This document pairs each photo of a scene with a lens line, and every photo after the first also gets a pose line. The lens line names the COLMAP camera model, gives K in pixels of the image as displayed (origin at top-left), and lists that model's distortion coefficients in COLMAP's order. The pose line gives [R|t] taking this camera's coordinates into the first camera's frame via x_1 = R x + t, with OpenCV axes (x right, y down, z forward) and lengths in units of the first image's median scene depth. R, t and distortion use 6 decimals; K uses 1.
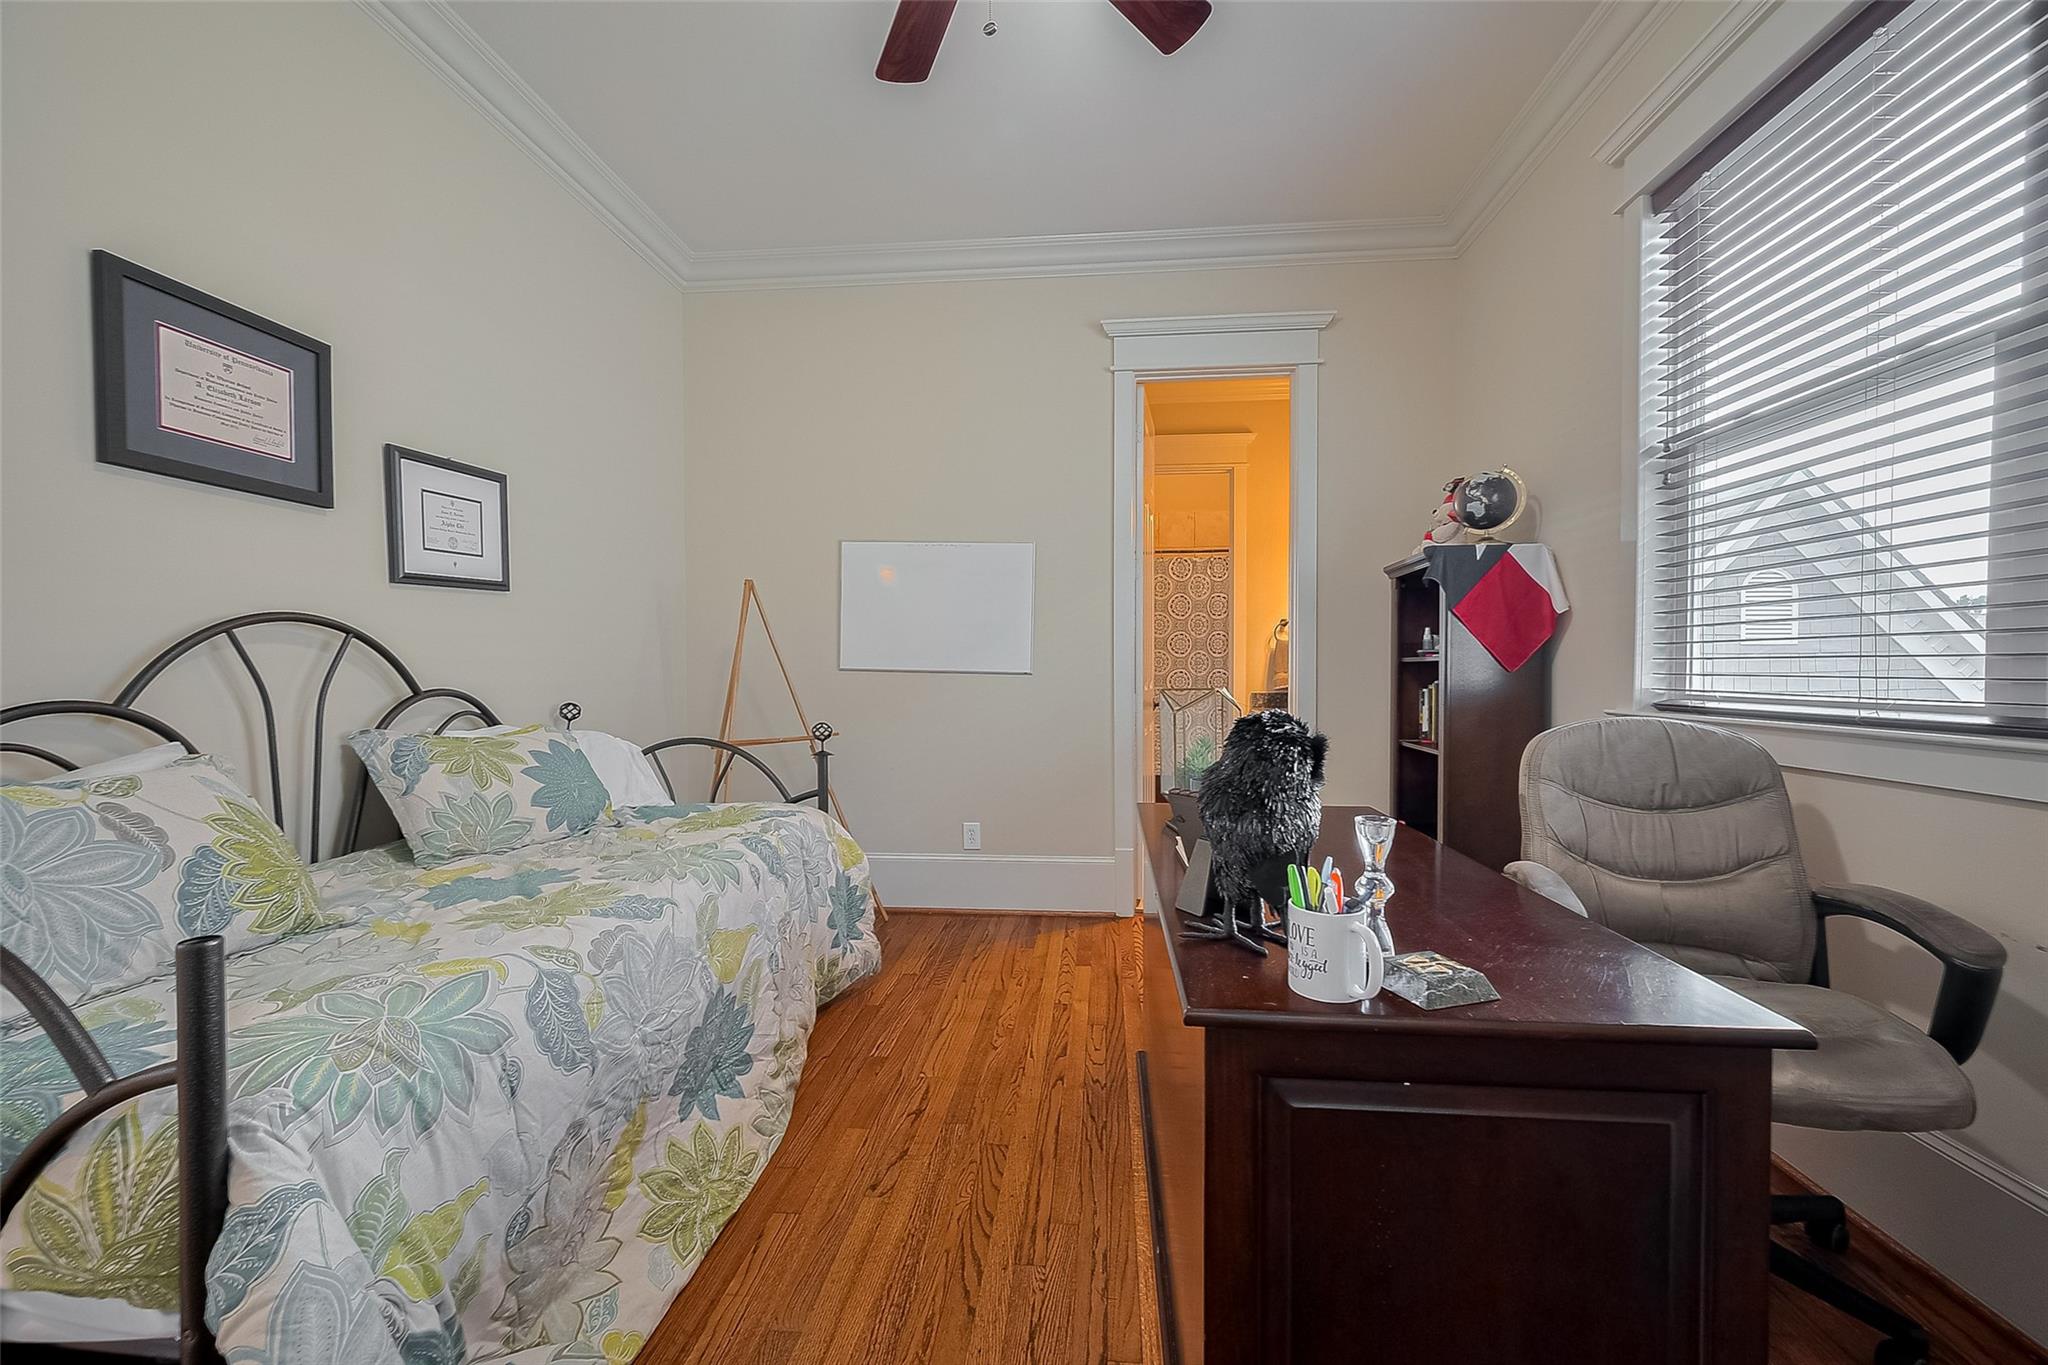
lens RADIAL K [[813.0, 0, 1026.9], [0, 813.0, 683.7], [0, 0, 1]] dist [-0.000276, 0.000491]
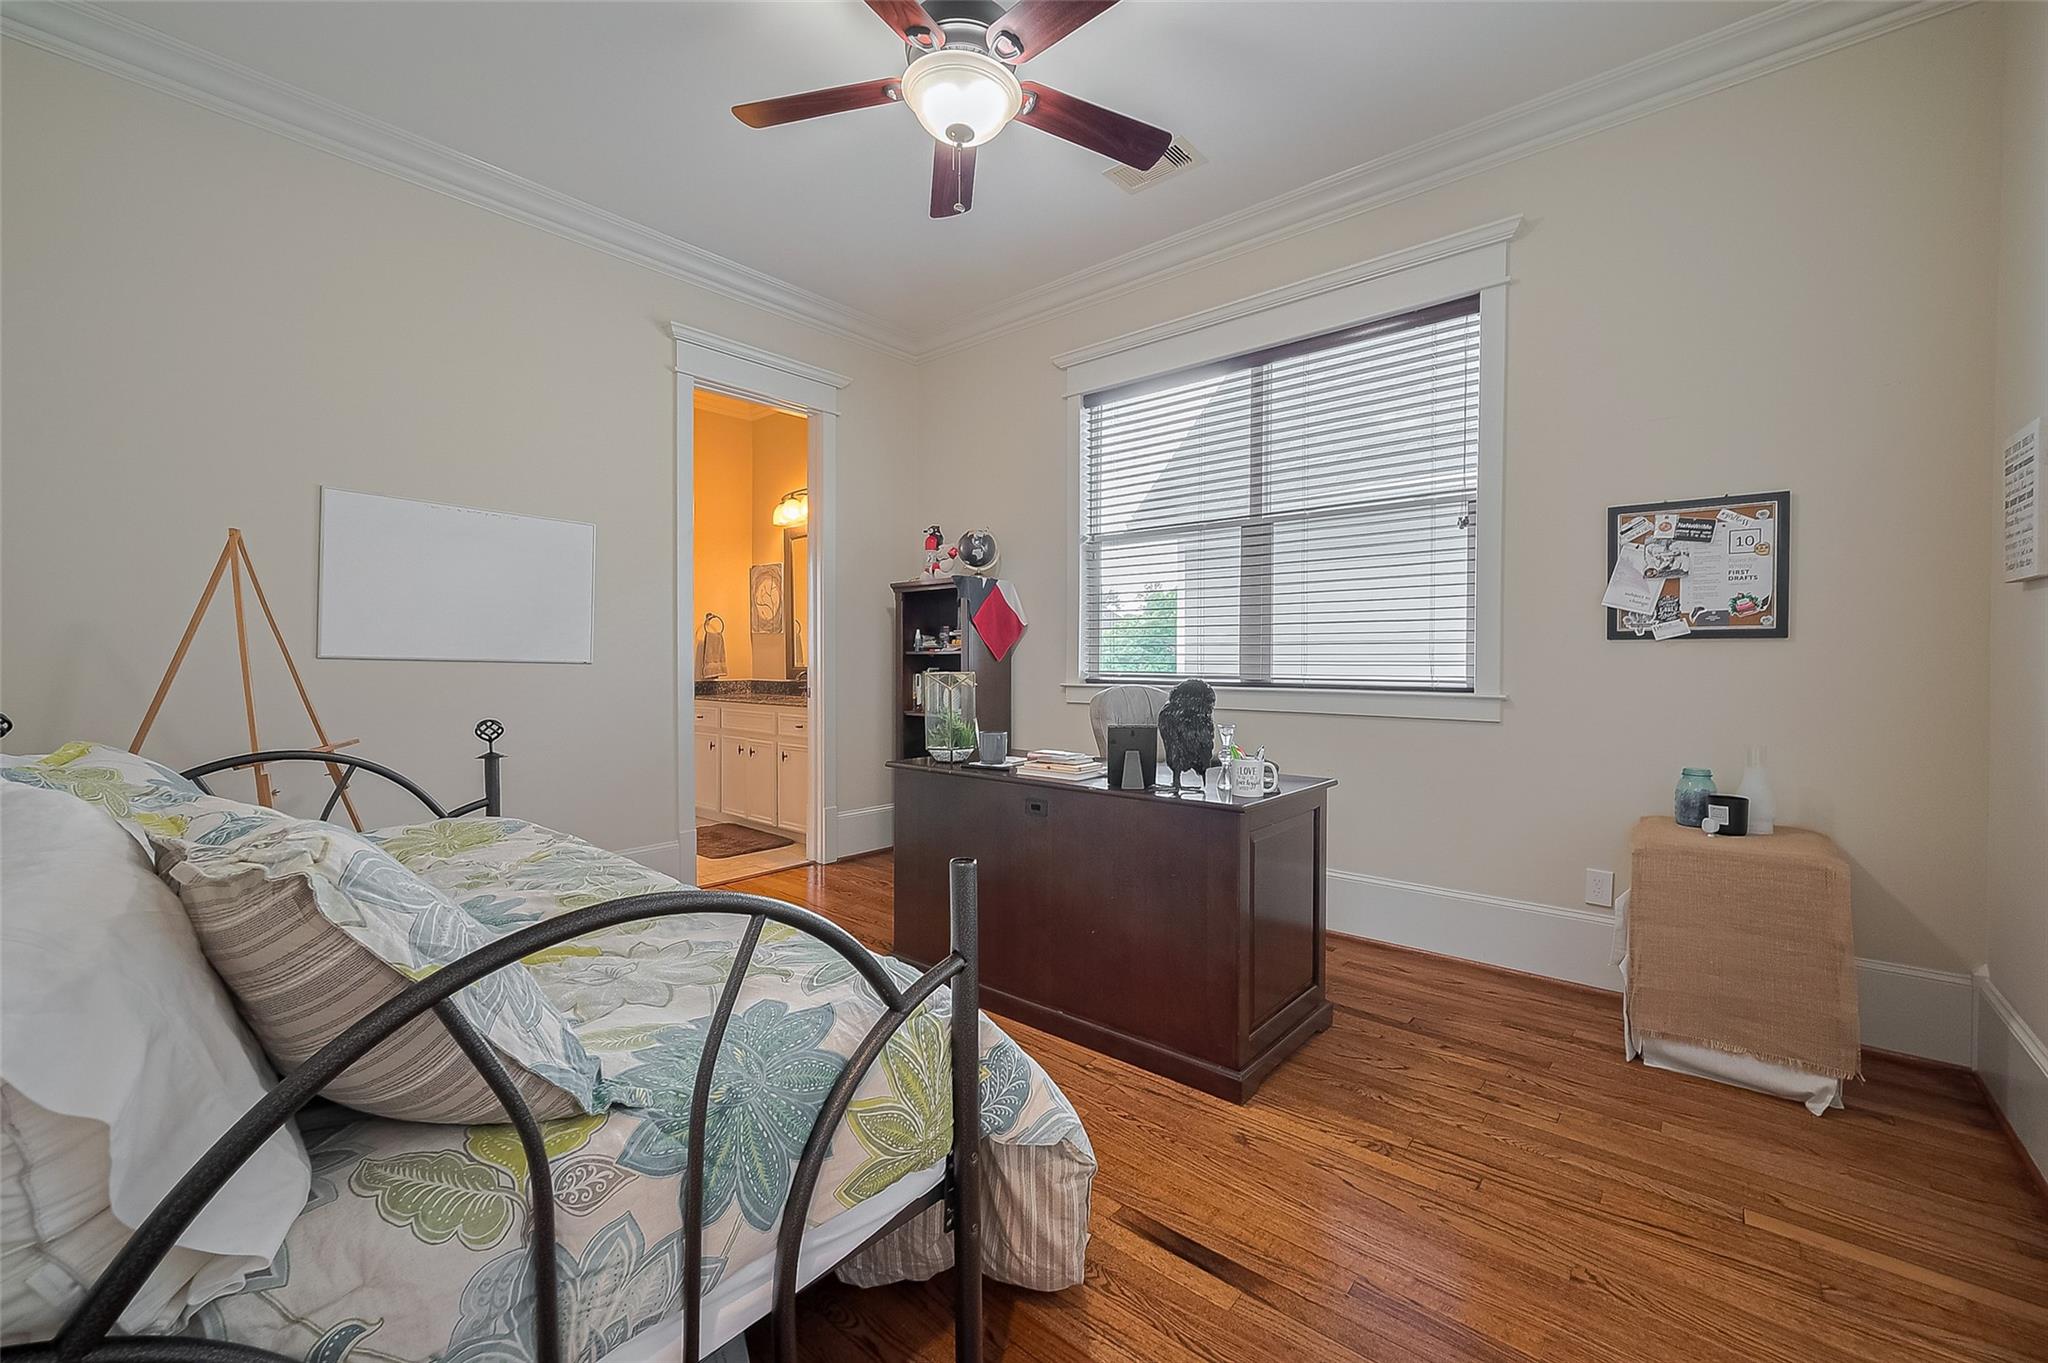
lens RADIAL K [[819.8, 0, 1031.5], [0, 819.8, 663.9], [0, 0, 1]] dist [-0.008503, -0.000091]
pose [[0.575409, -0.000357, 0.817866, -0.772920], [0.010978, 0.999913, -0.007287, 0.002848], [-0.817792, 0.013172, 0.575363, 0.054027]]
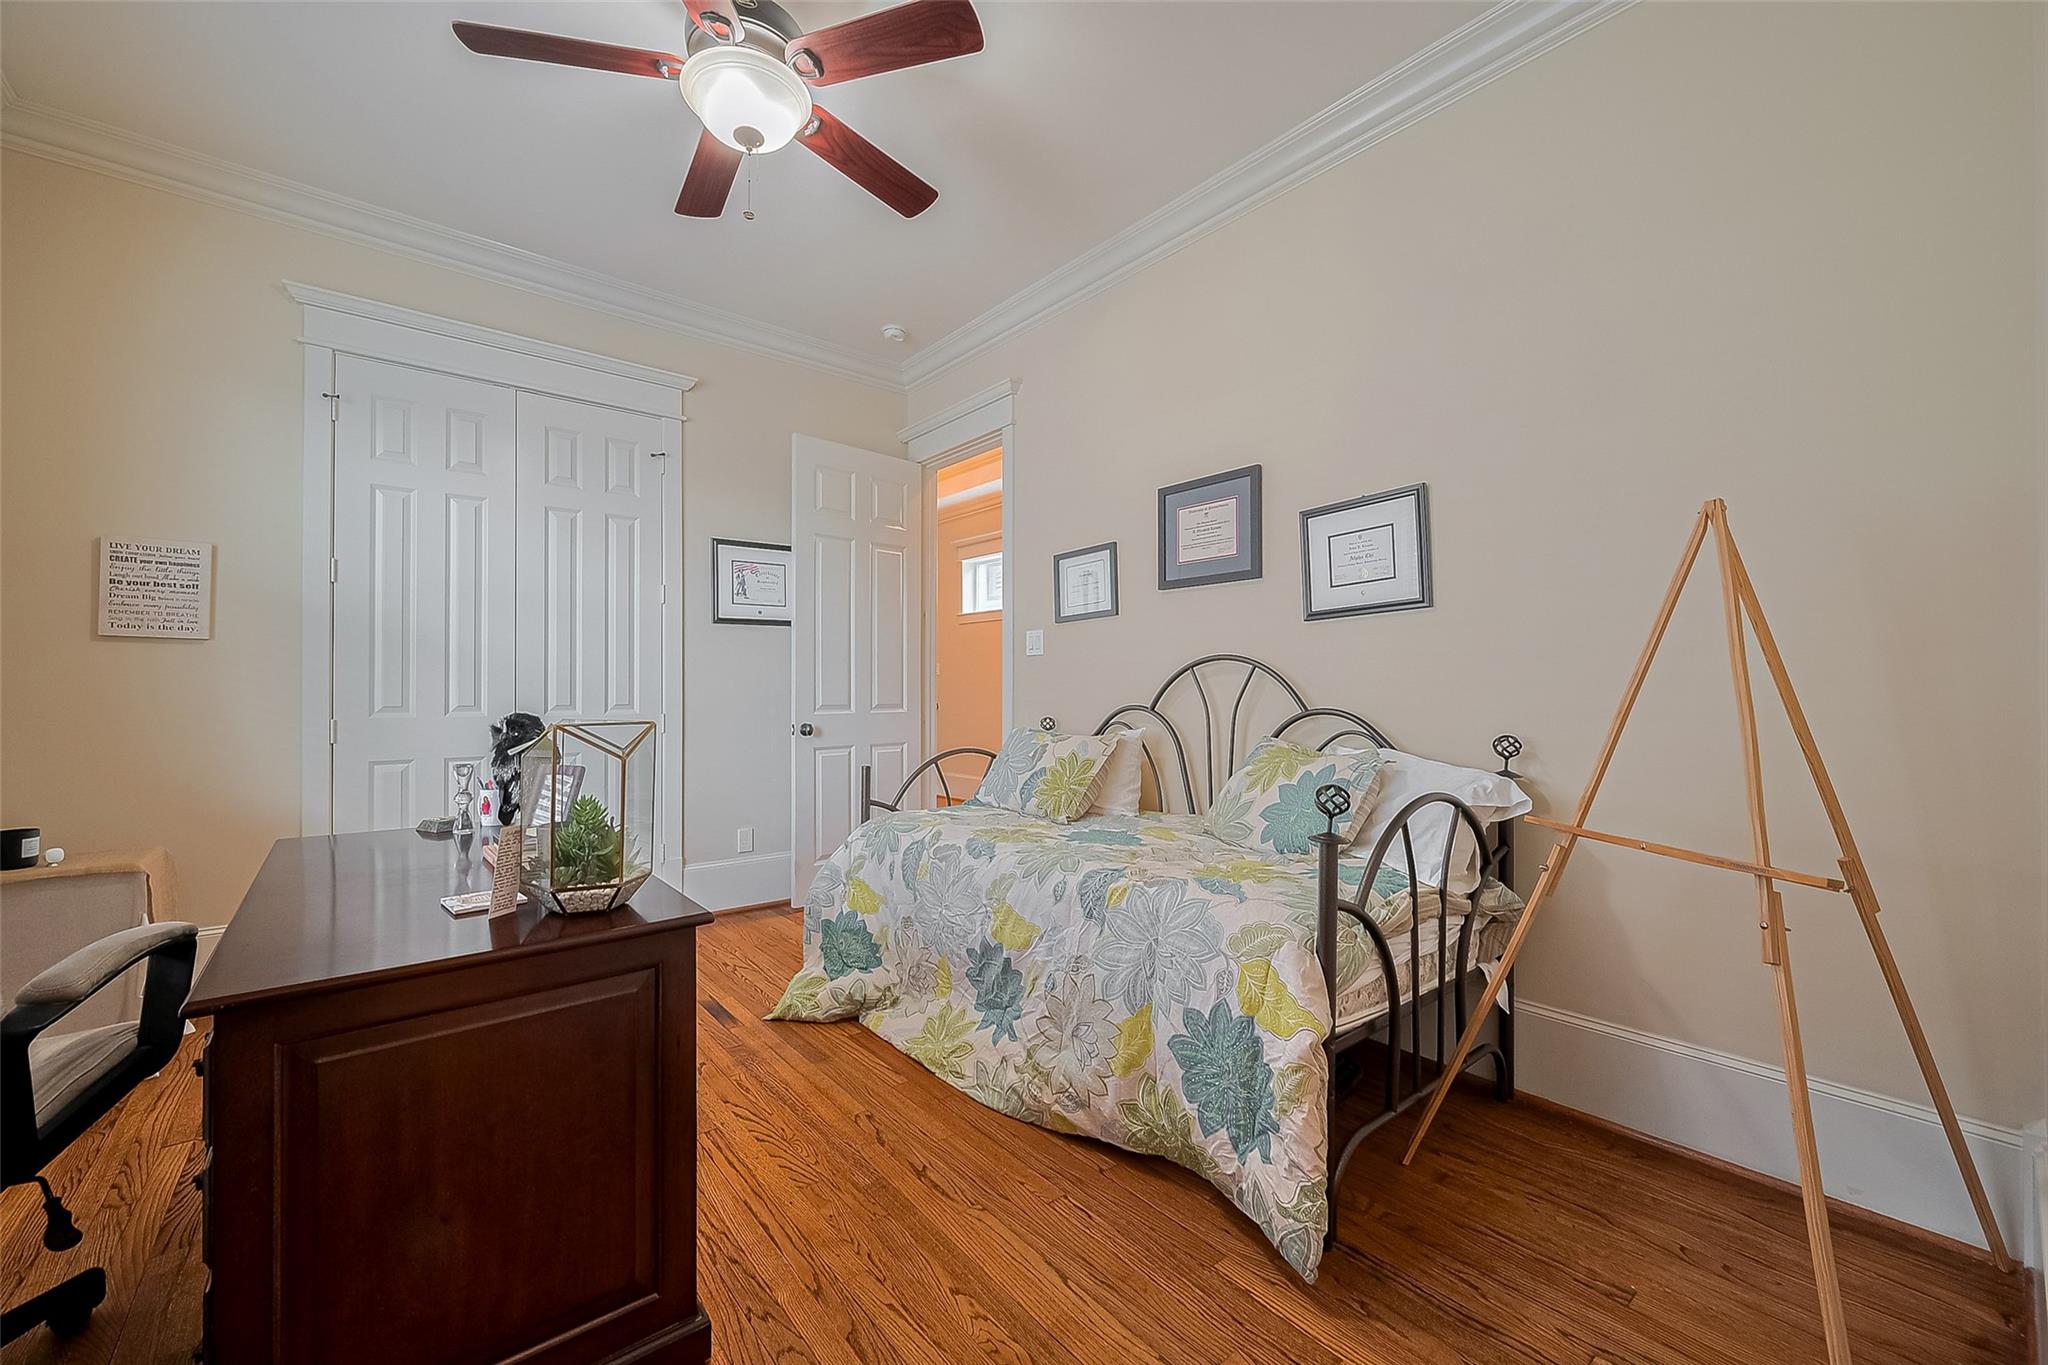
lens RADIAL K [[803.5, 0, 1026.4], [0, 803.5, 679.8], [0, 0, 1]] dist [-0.001118, 0.000038]
pose [[-0.708093, -0.005042, -0.706102, 0.382681], [-0.012674, 0.999904, 0.005570, -0.035736], [0.706006, 0.012893, -0.708089, 1.540200]]
